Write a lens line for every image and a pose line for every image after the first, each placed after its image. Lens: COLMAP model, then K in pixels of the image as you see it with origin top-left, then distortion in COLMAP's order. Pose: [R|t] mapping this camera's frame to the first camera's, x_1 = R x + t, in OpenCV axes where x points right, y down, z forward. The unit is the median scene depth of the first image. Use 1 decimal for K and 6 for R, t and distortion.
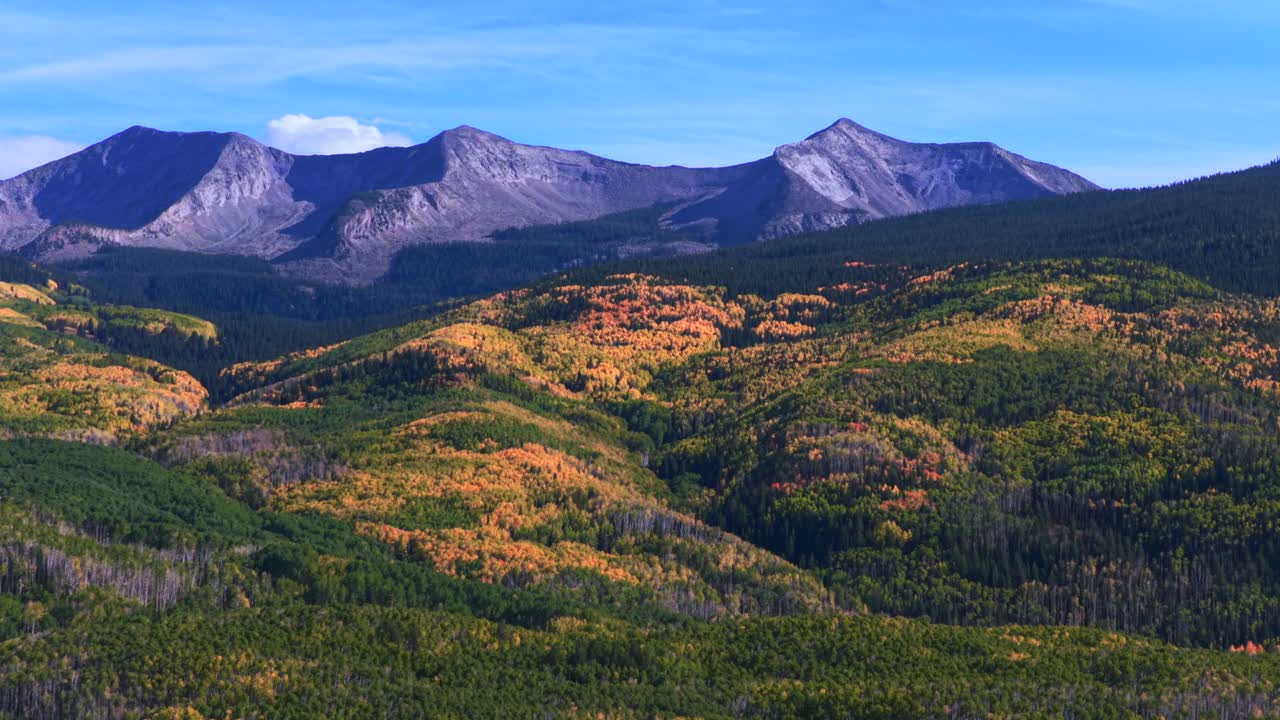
lens RADIAL K [[2865.0, 0, 642.4], [0, 2865.0, 360.6], [0, 0, 1]] dist [-0.180696, 0.000000]
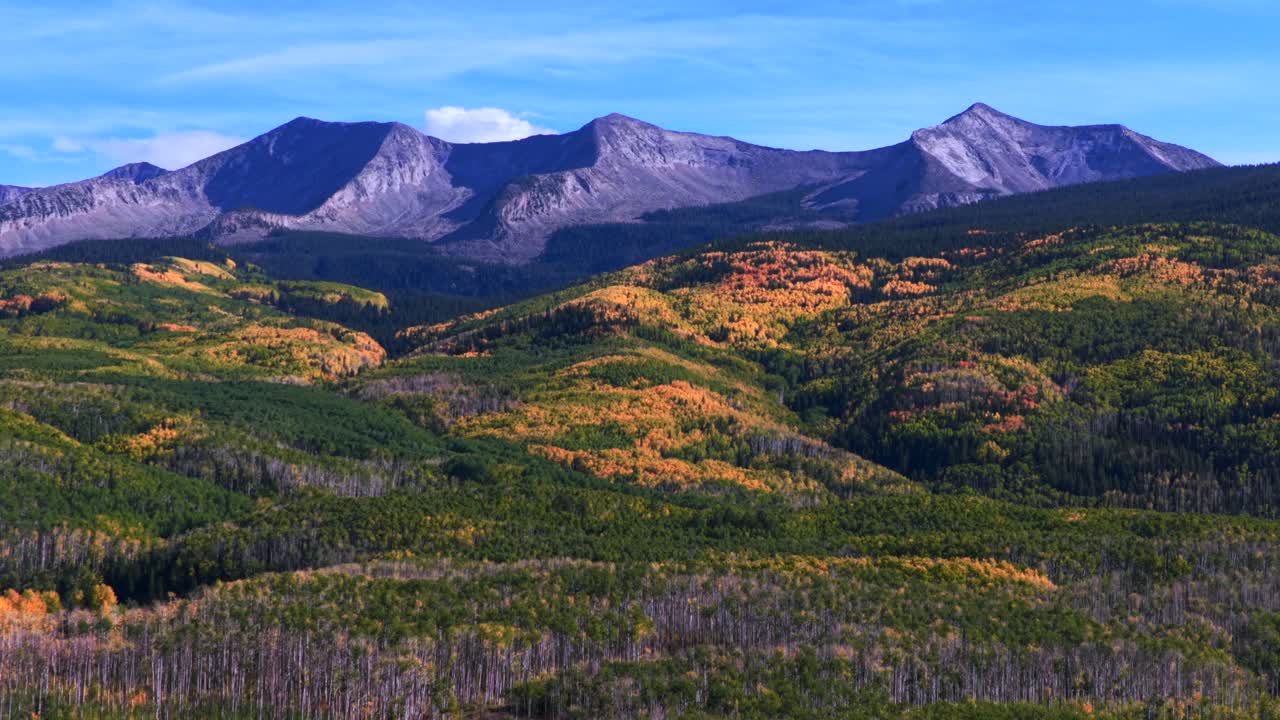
lens RADIAL K [[2865.0, 0, 639.4], [0, 2865.0, 358.0], [0, 0, 1]] dist [-0.180696, 0.000000]
pose [[0.998543, -0.006769, -0.053537, 0.005541], [0.006856, 0.999975, 0.001434, 0.015311], [0.053526, -0.001799, 0.998565, -0.116823]]
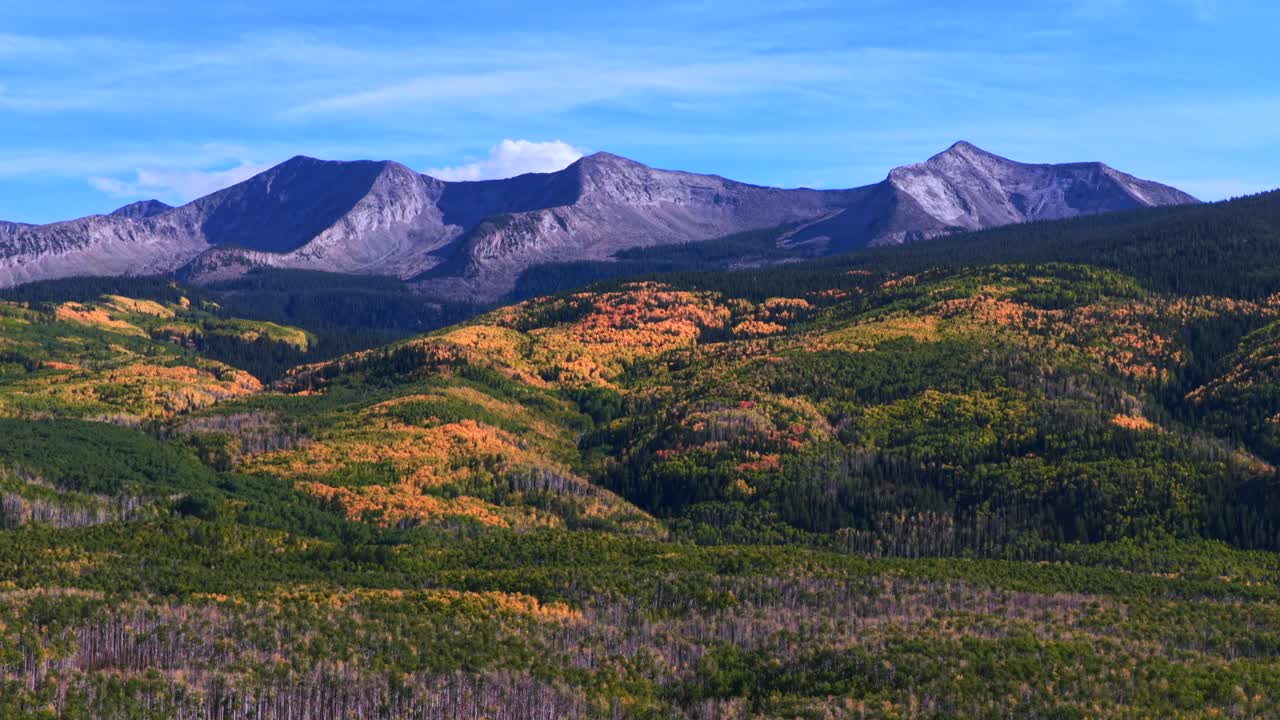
lens RADIAL K [[2865.0, 0, 637.6], [0, 2865.0, 360.3], [0, 0, 1]] dist [-0.180696, 0.000000]
pose [[0.996186, -0.006441, -0.087021, 0.112854], [0.005617, 0.999937, -0.009707, 0.013782], [0.087078, 0.009181, 0.996159, -0.141084]]
